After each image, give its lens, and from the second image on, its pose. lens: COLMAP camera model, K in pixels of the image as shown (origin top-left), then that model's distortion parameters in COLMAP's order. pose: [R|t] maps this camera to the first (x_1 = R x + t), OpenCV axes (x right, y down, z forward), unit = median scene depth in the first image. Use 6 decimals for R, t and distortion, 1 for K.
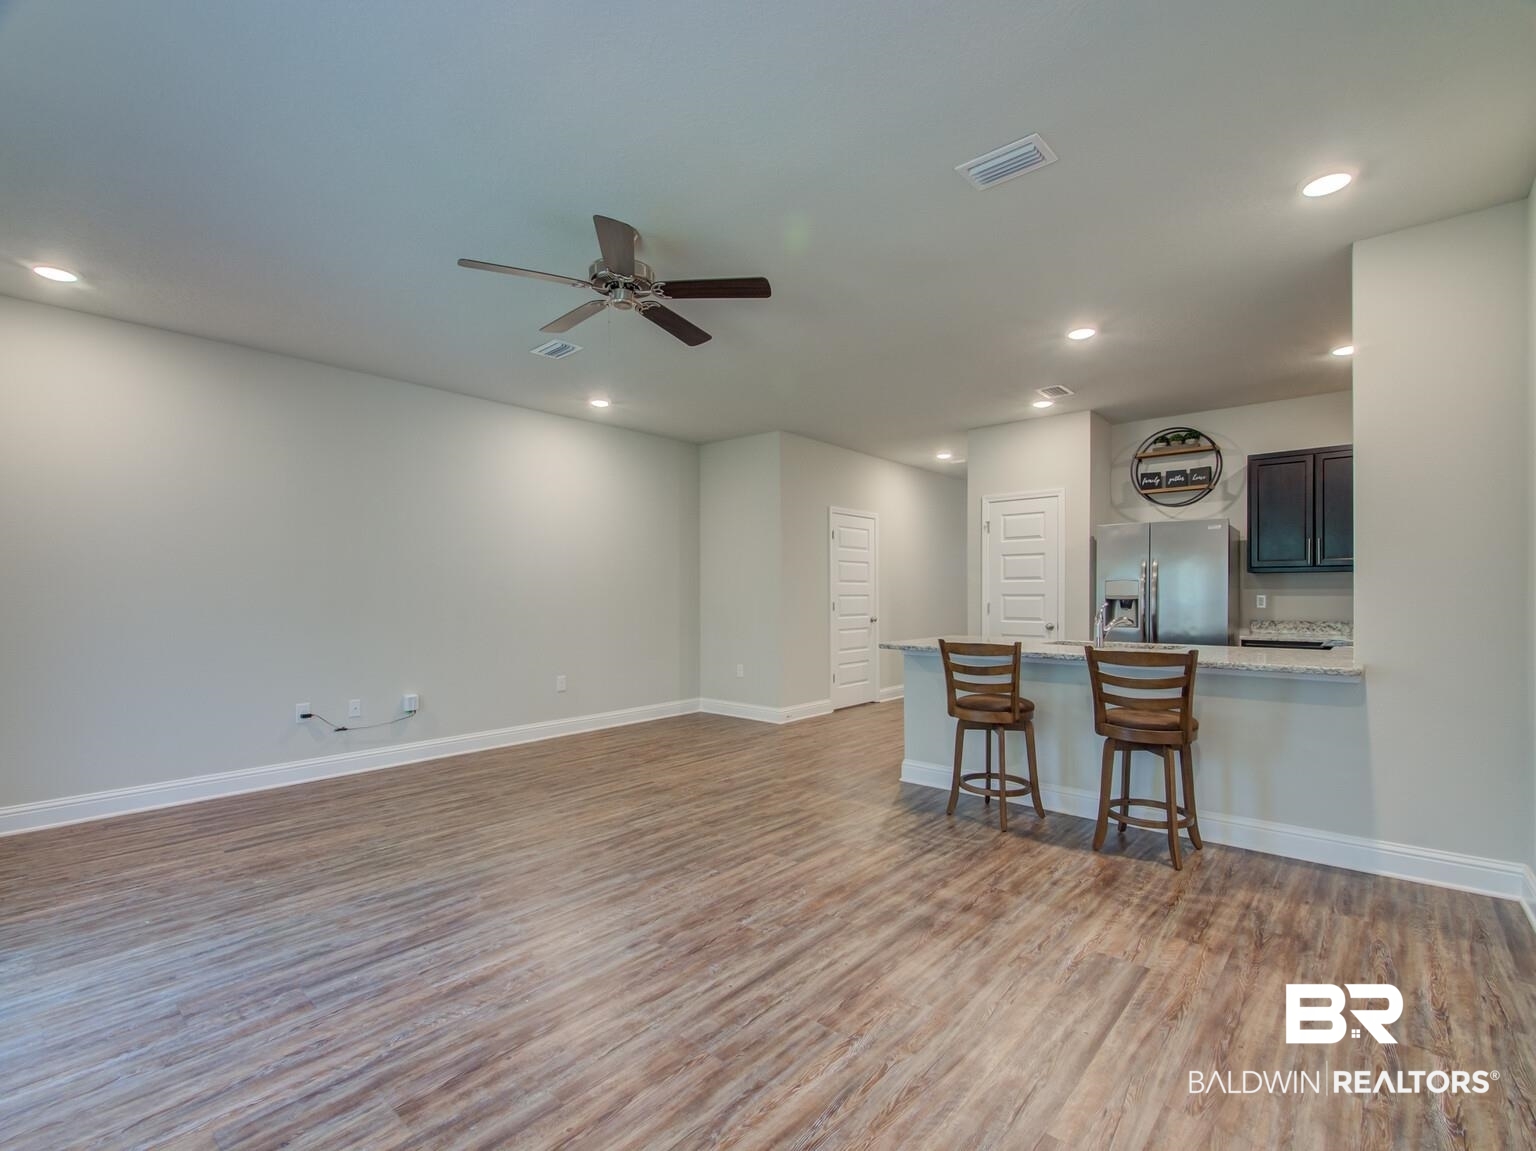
lens RADIAL K [[710.4, 0, 771.7], [0, 710.4, 588.4], [0, 0, 1]] dist [0.006820, -0.000379]
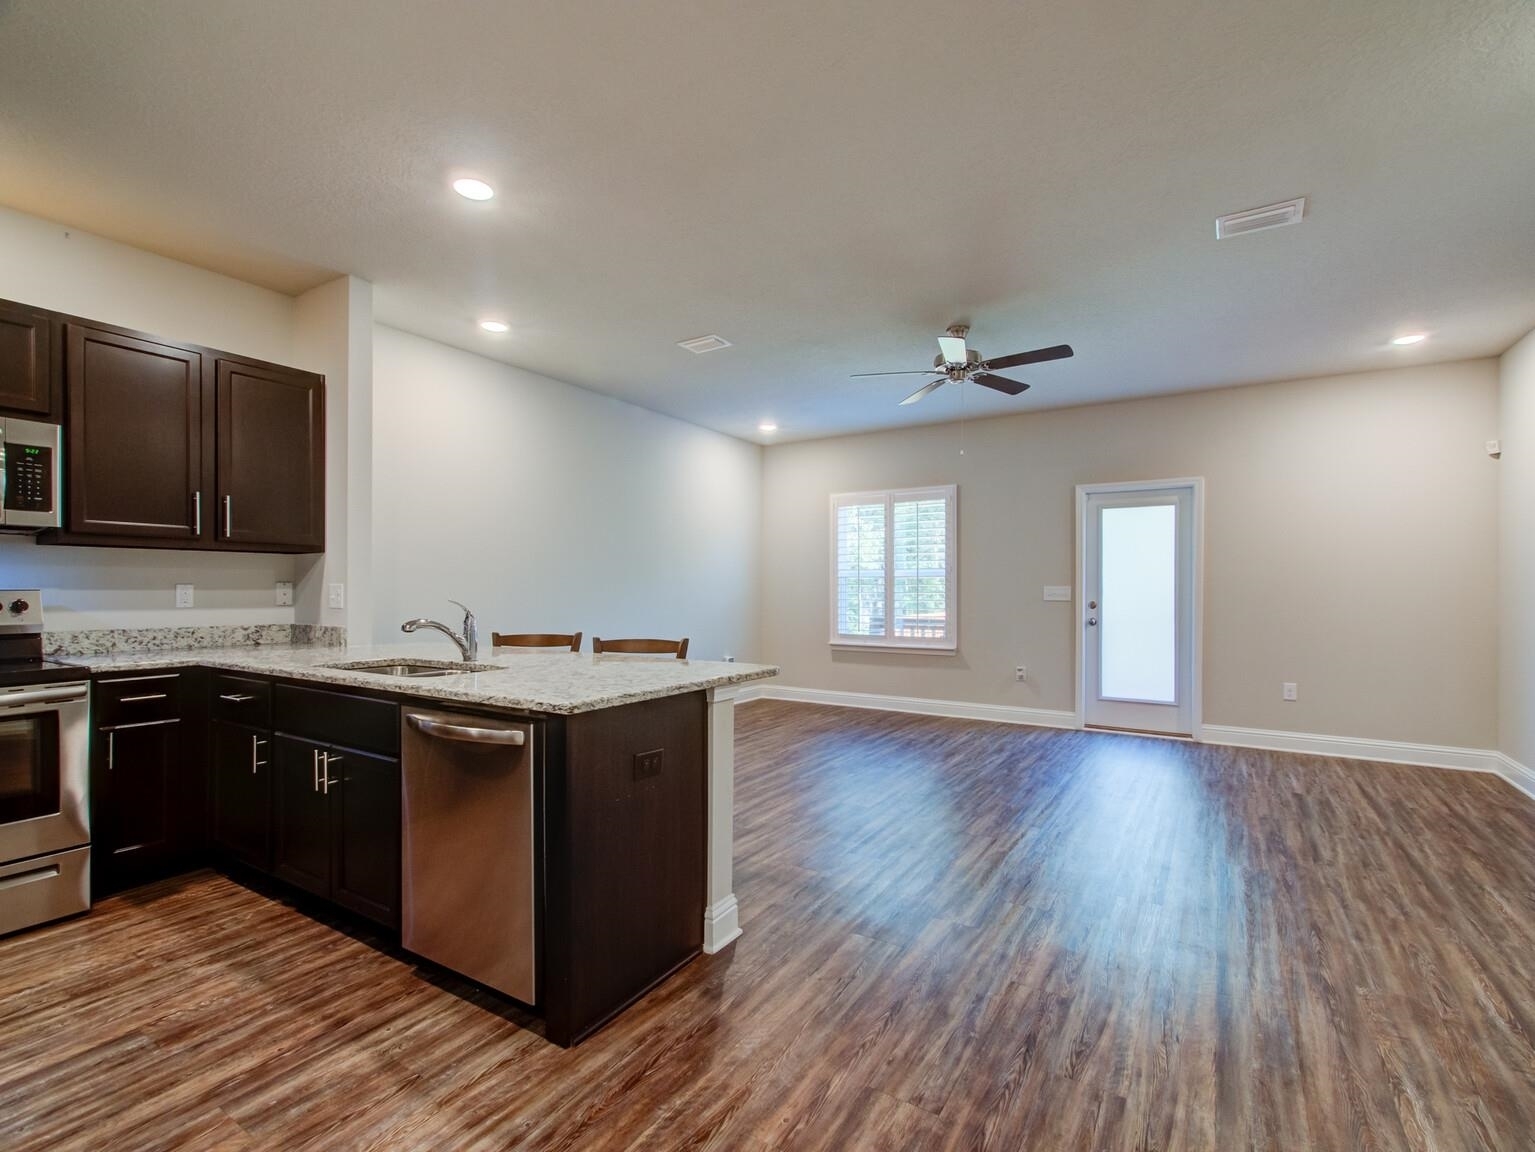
lens RADIAL K [[709.9, 0, 771.2], [0, 709.9, 588.9], [0, 0, 1]] dist [0.006820, -0.000379]
pose [[-0.988695, -0.000450, -0.149938, 0.385527], [0.000287, 0.999988, -0.004895, 0.023030], [0.149939, -0.004882, -0.988683, 2.489933]]
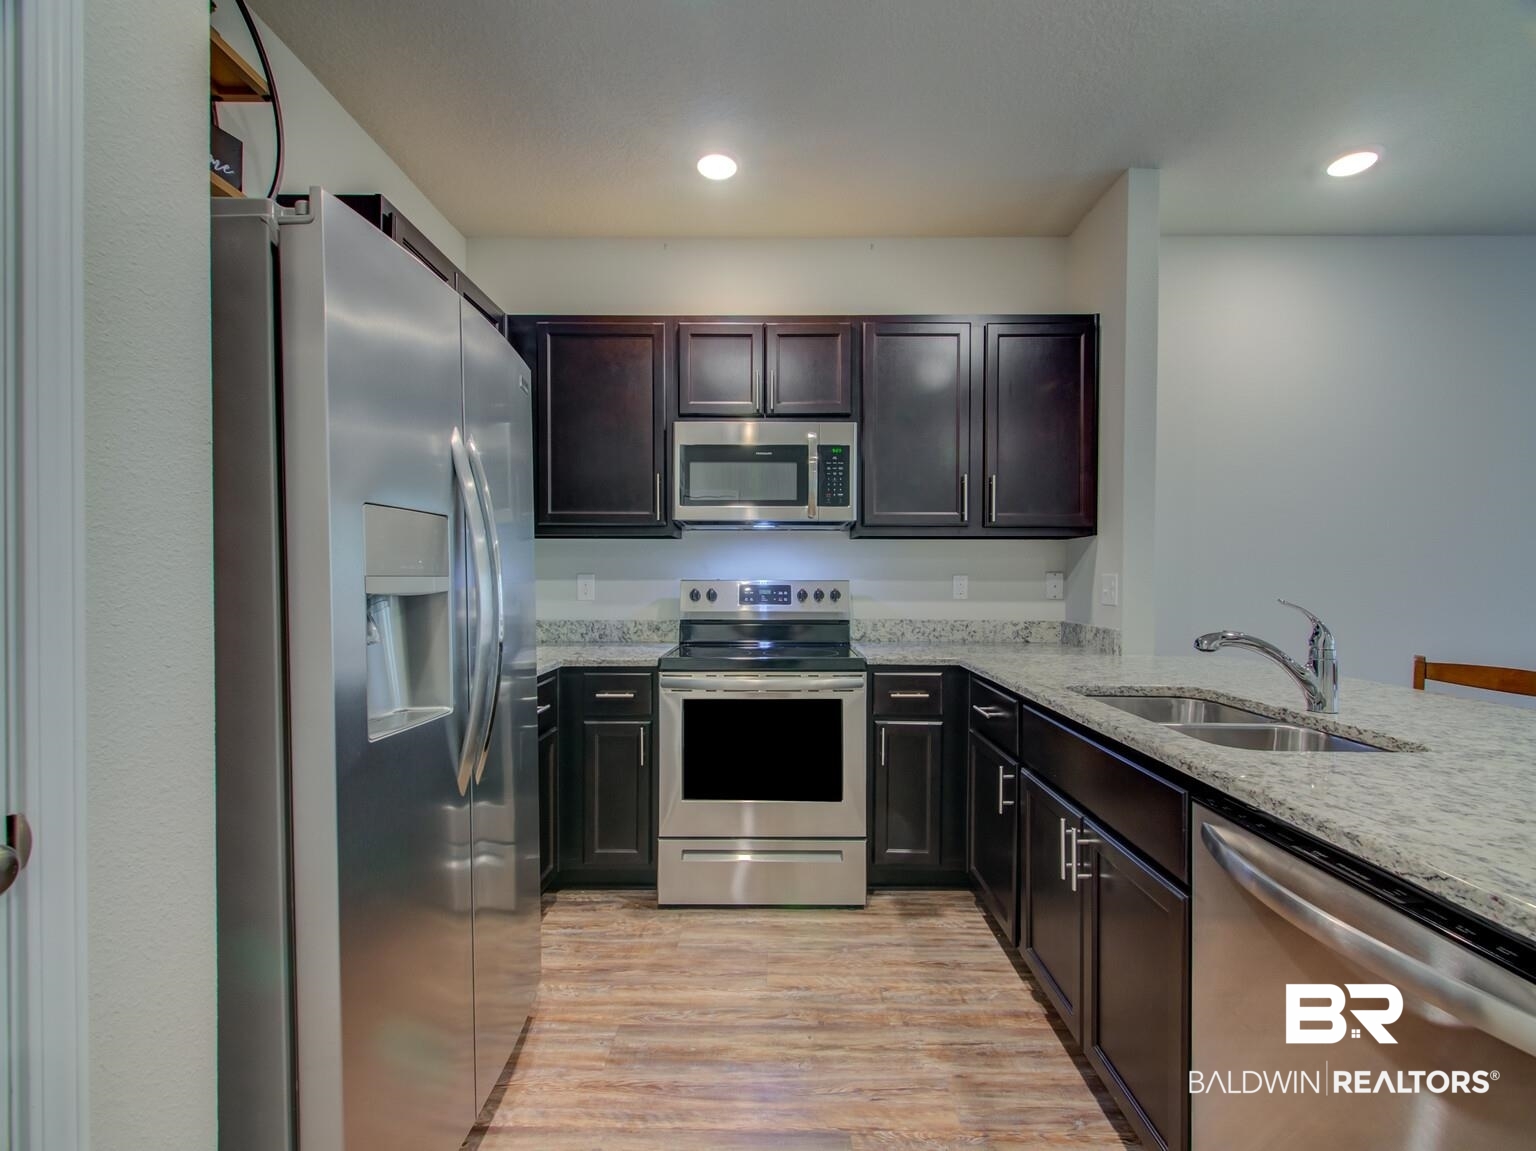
lens RADIAL K [[682.4, 0, 772.9], [0, 682.4, 579.3], [0, 0, 1]] dist [0.003175, -0.000570]
pose [[-0.632872, -0.004786, 0.774241, 0.521239], [-0.008553, 0.999963, -0.000810, 0.019546], [-0.774209, -0.007135, -0.632890, 2.084928]]
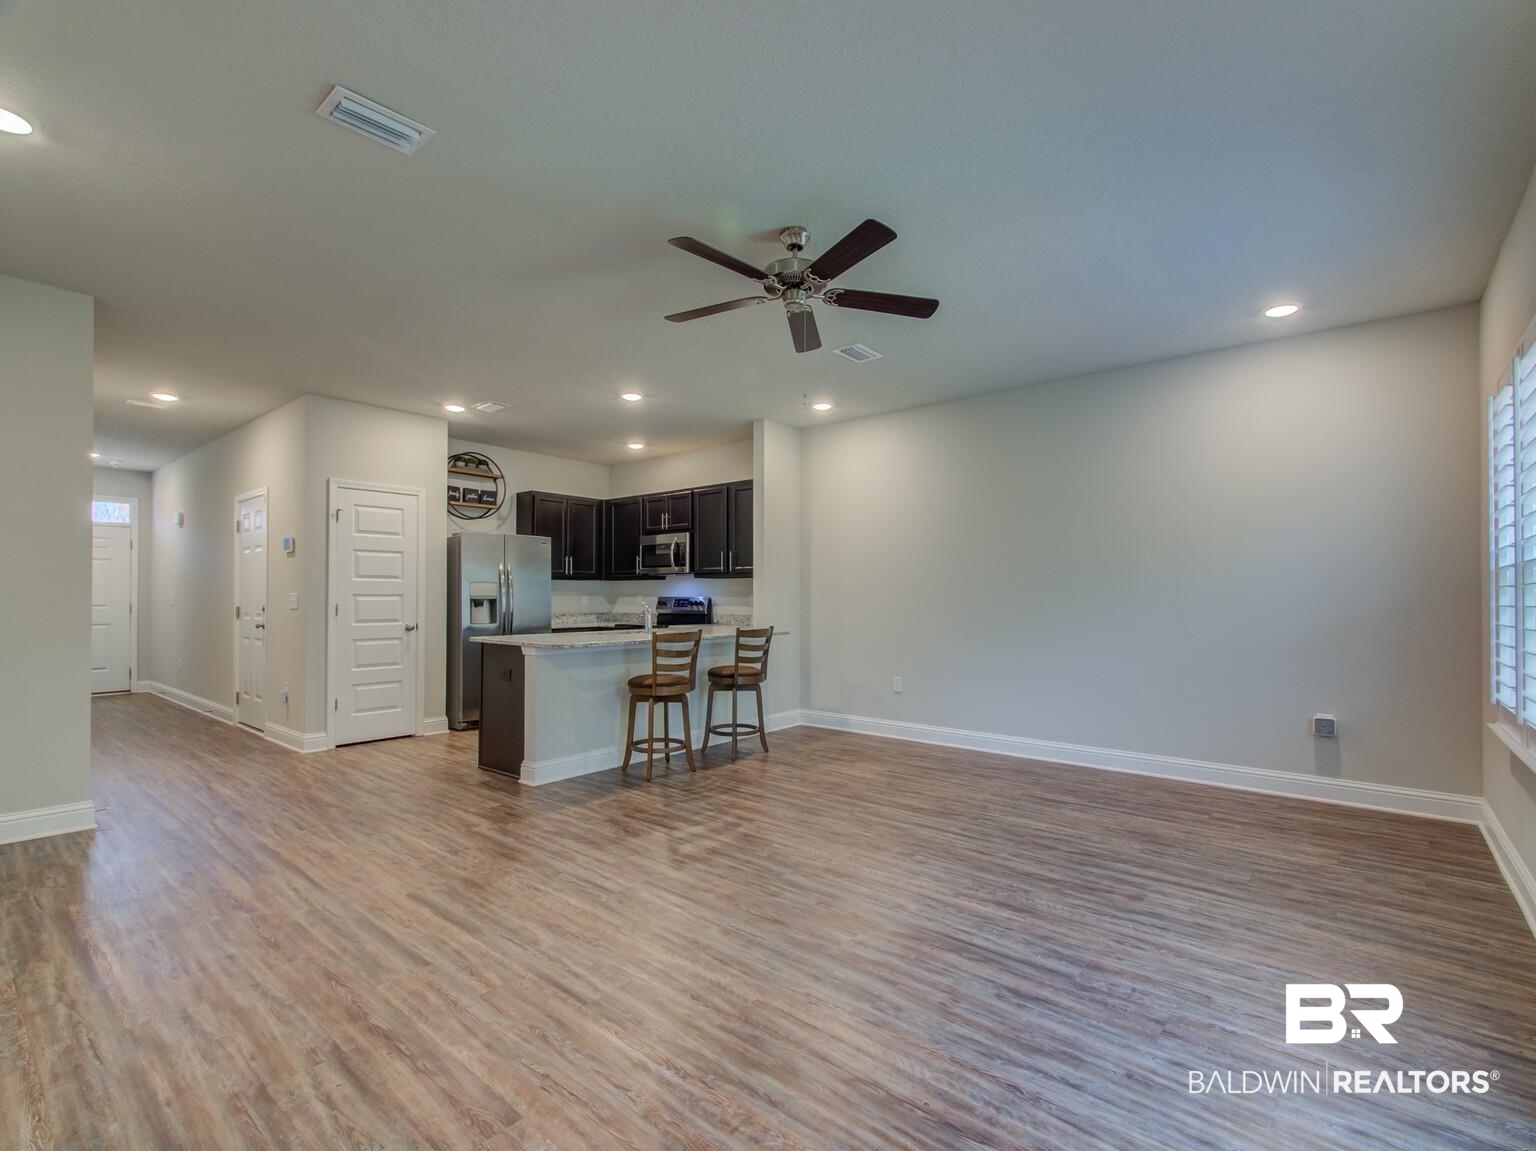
lens RADIAL K [[710.4, 0, 771.7], [0, 710.4, 588.4], [0, 0, 1]] dist [0.006820, -0.000379]
pose [[-0.016959, 0.011817, 0.999786, -1.296590], [-0.008592, 0.999892, -0.011964, 0.015752], [-0.999819, -0.008793, -0.016856, 1.126204]]
